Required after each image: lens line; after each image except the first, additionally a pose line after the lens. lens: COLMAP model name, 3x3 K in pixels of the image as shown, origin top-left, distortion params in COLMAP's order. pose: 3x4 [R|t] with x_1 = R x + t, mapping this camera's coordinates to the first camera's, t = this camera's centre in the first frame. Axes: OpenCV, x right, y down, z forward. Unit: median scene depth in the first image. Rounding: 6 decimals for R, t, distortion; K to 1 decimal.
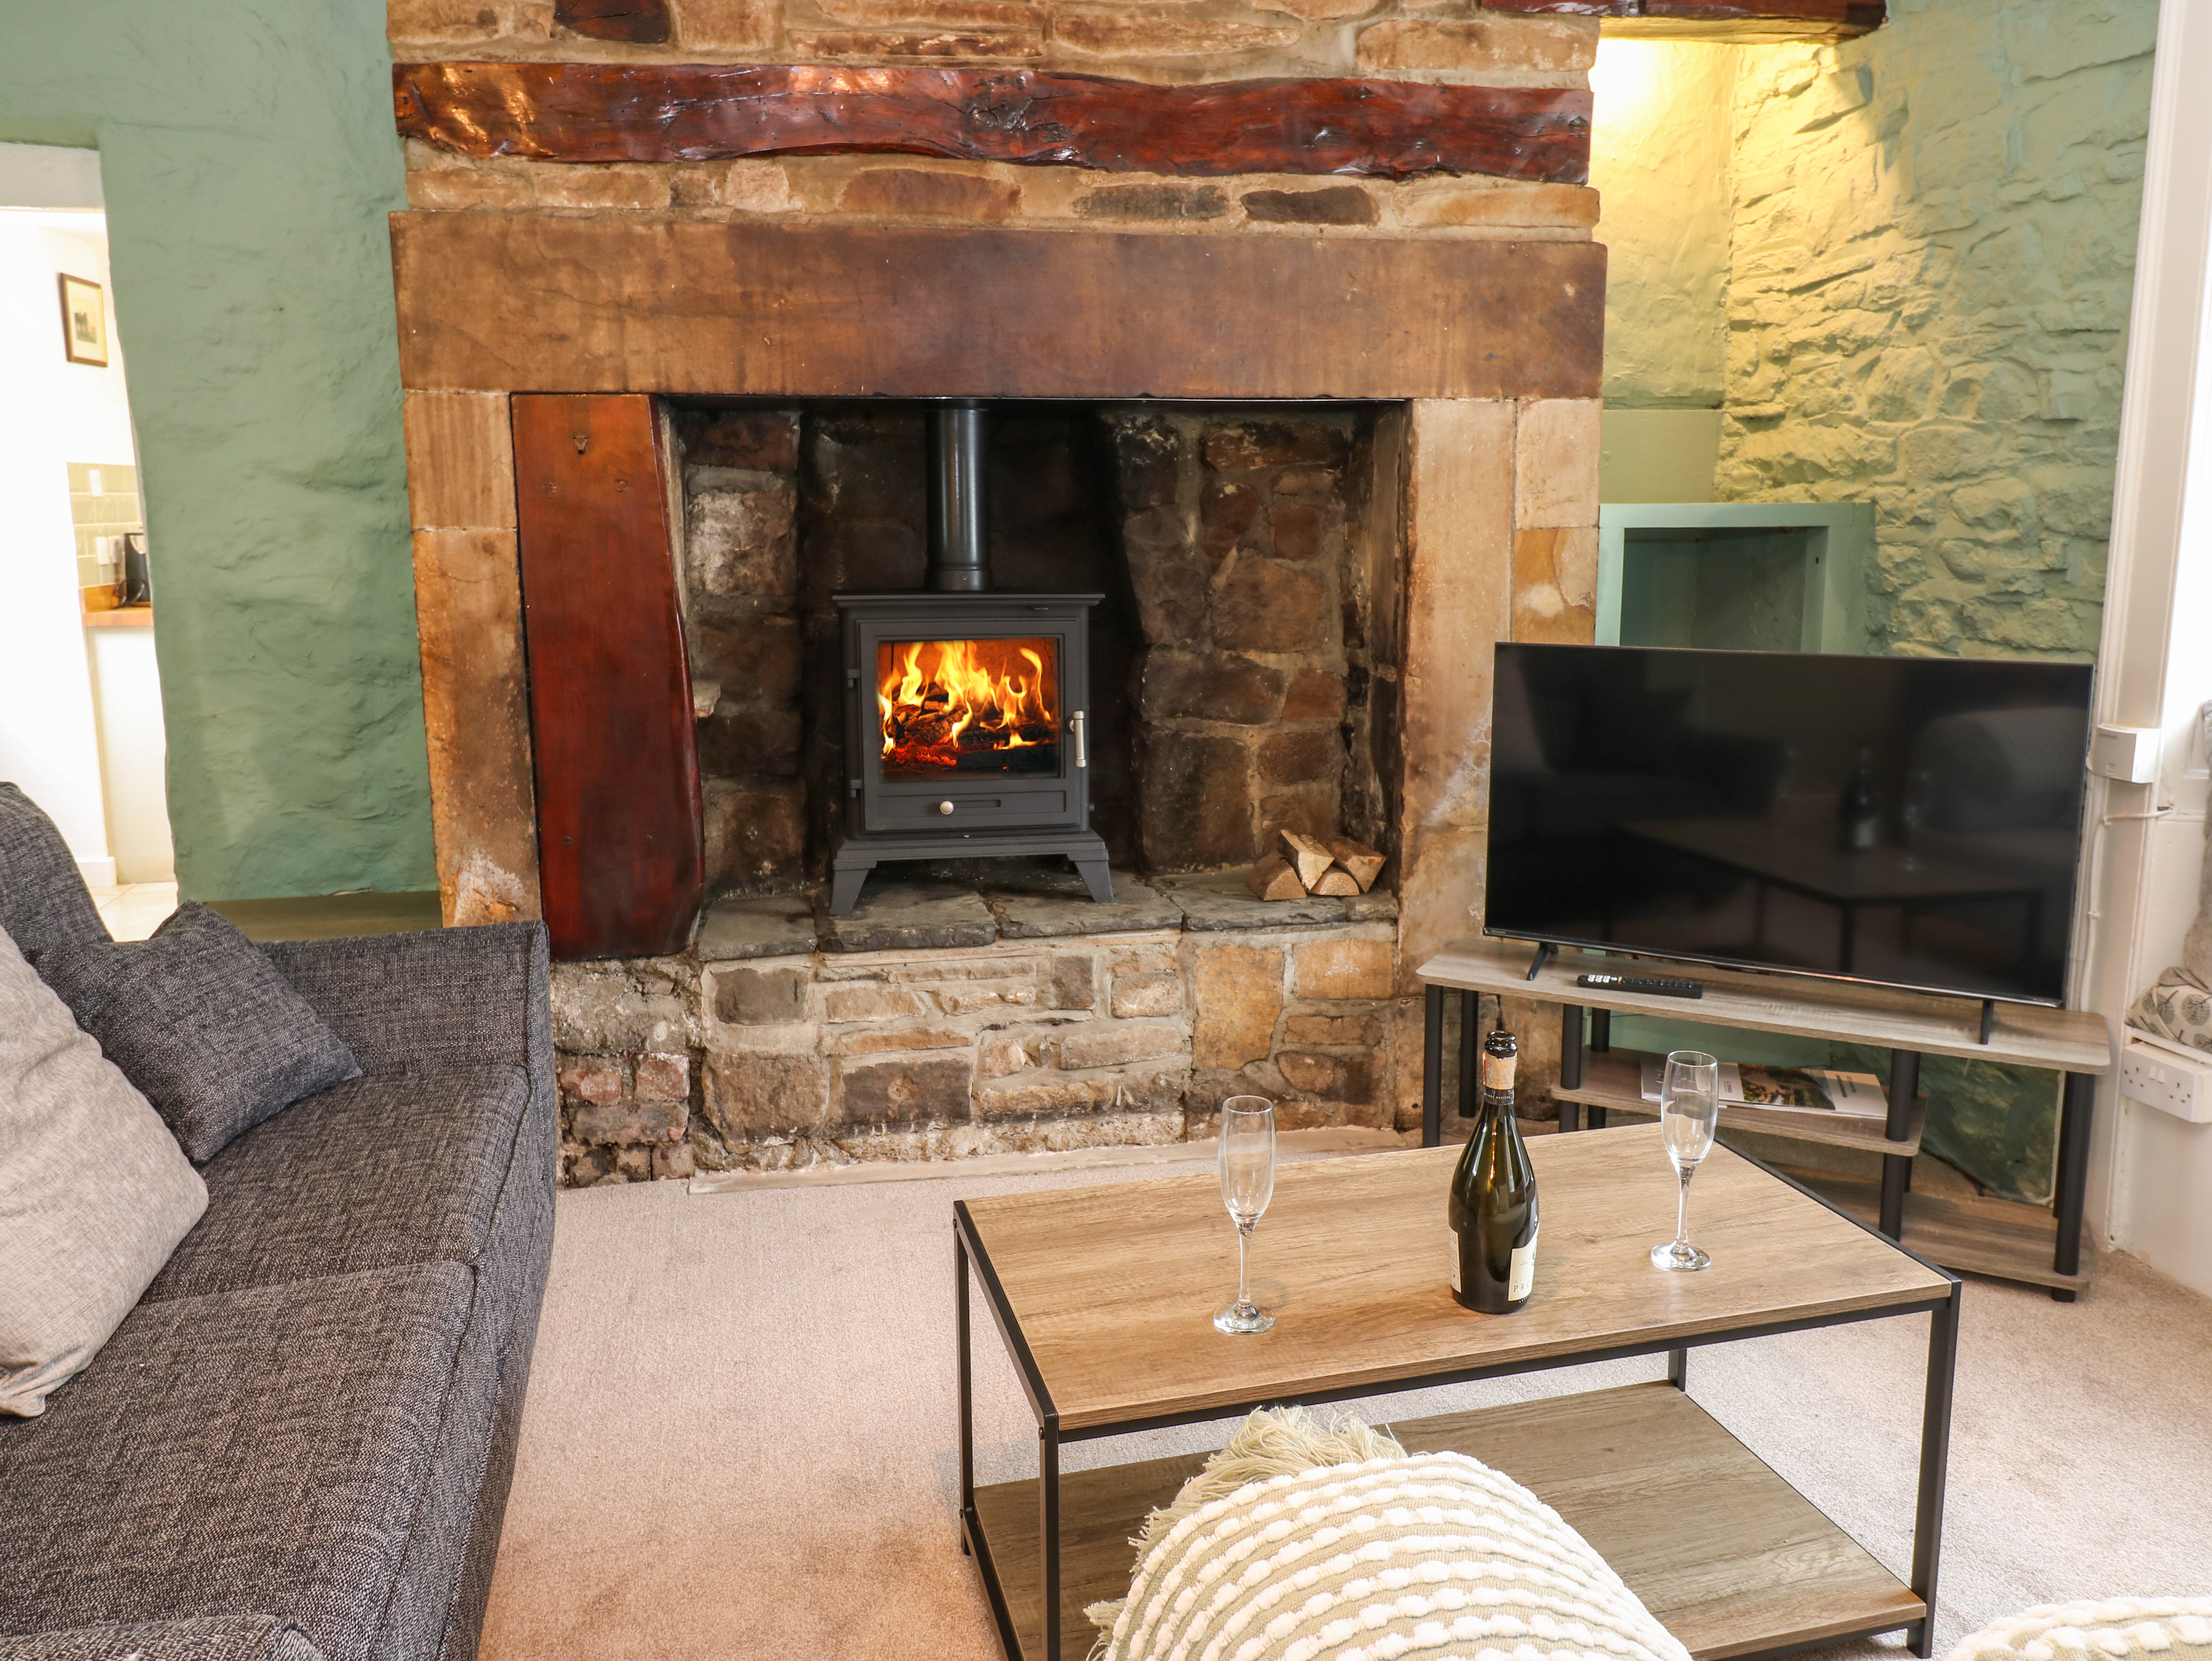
lens RADIAL K [[1685.5, 0, 1121.7], [0, 1685.5, 793.7], [0, 0, 1]] dist [0.008584, -0.001988]
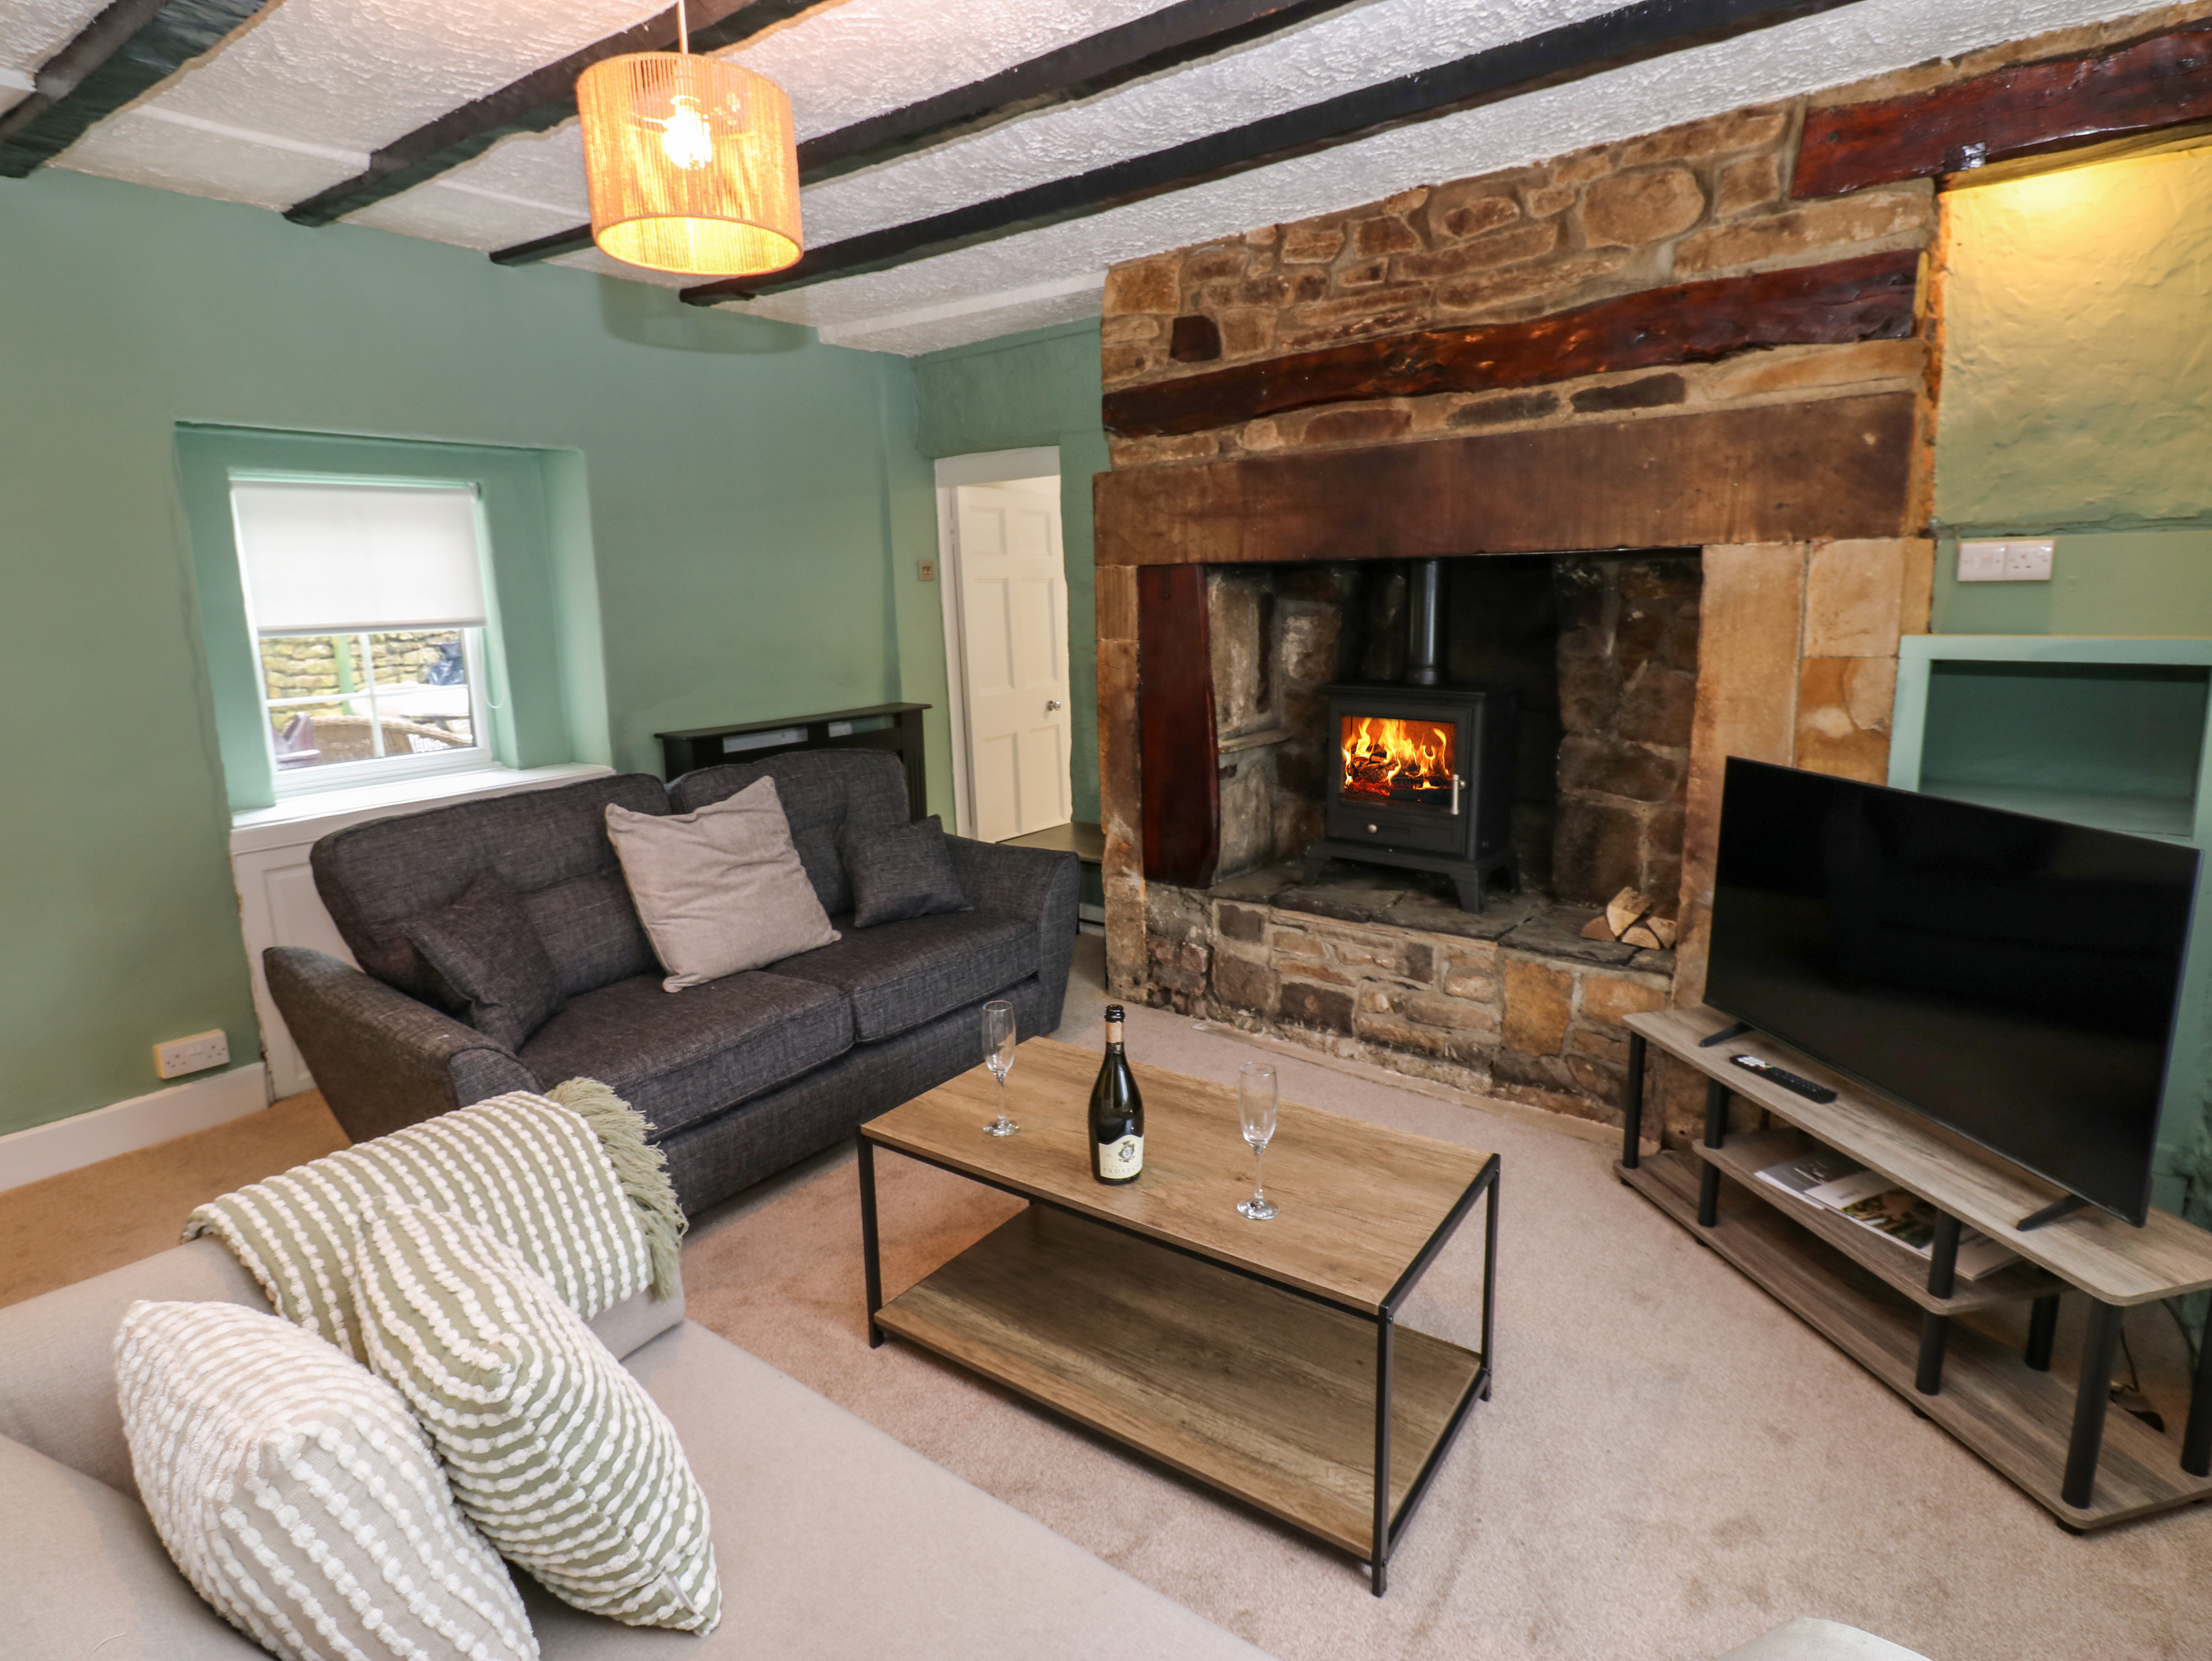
lens RADIAL K [[1152.6, 0, 1123.4], [0, 1152.6, 803.7], [0, 0, 1]] dist [0.003334, -0.016277]
pose [[0.646001, 0.130561, -0.752088, 0.531403], [-0.114713, 0.990680, 0.073448, -0.064886], [0.754668, 0.038826, 0.654957, 0.162288]]
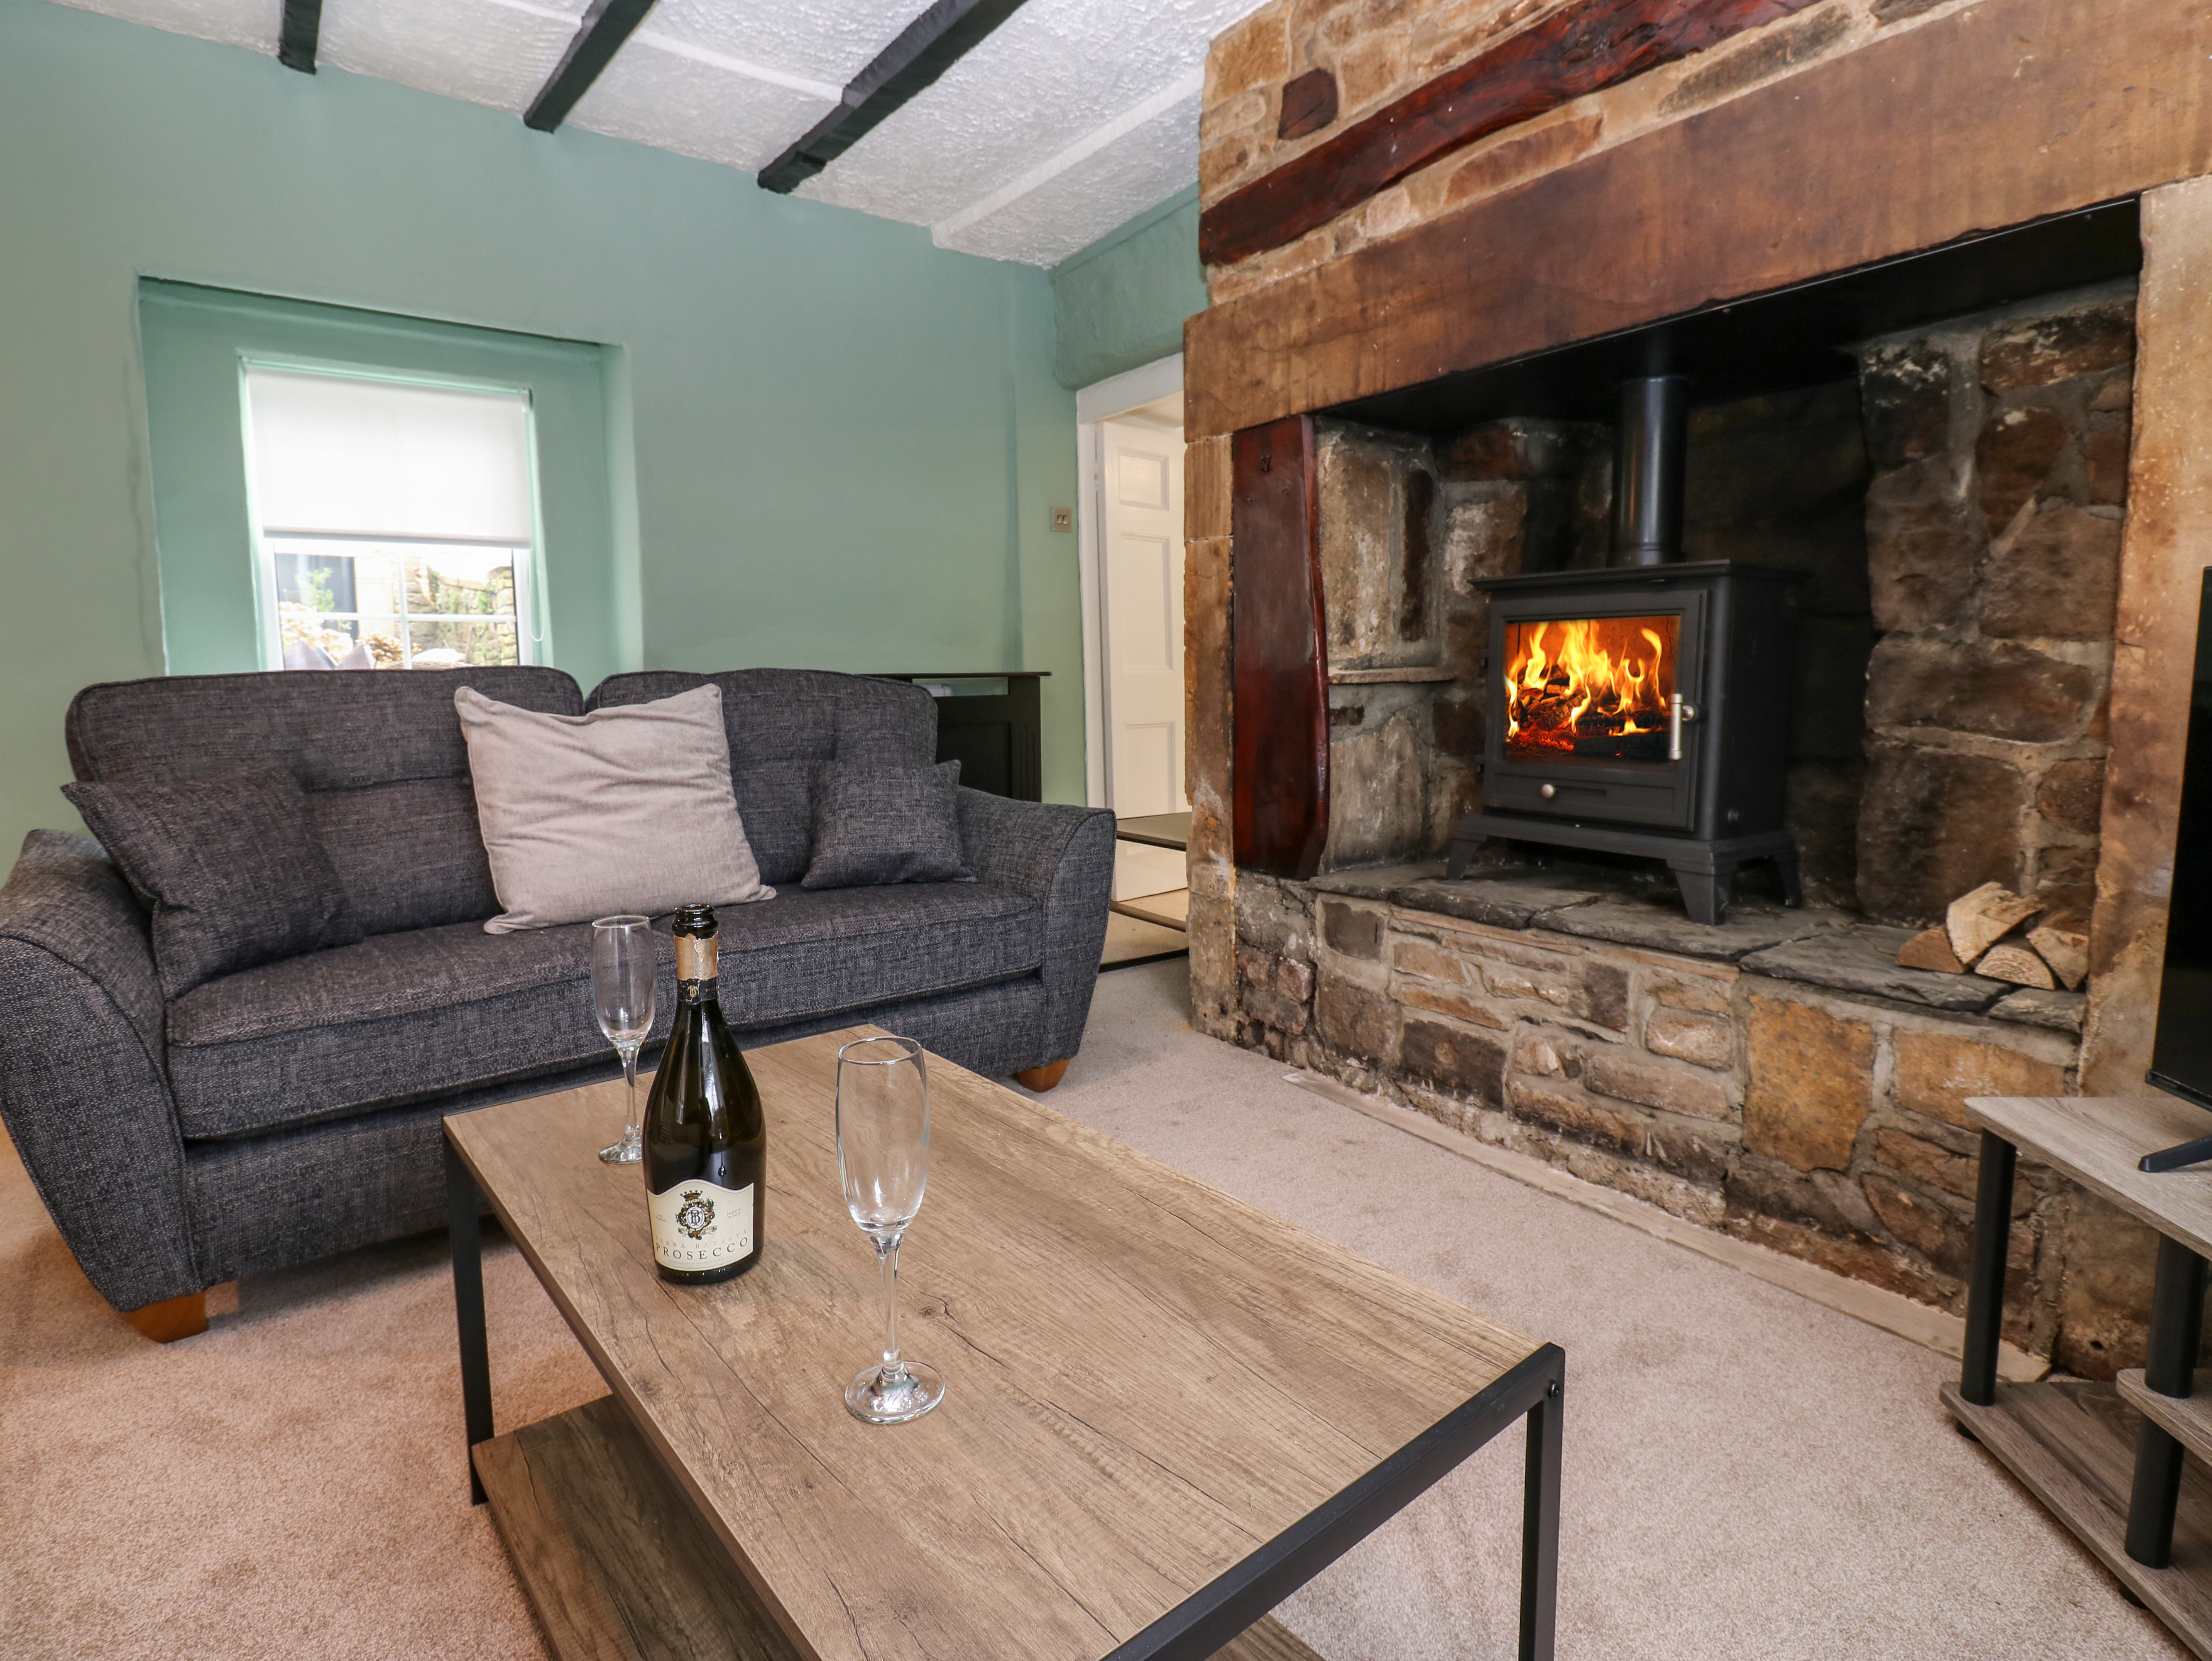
lens RADIAL K [[1153.1, 0, 1119.0], [0, 1153.1, 800.0], [0, 0, 1]] dist [0.002259, -0.015308]
pose [[0.416799, 0.098243, -0.903674, 0.404882], [-0.147876, 0.988228, 0.039231, 0.024530], [0.896890, 0.117280, 0.426420, 0.500592]]
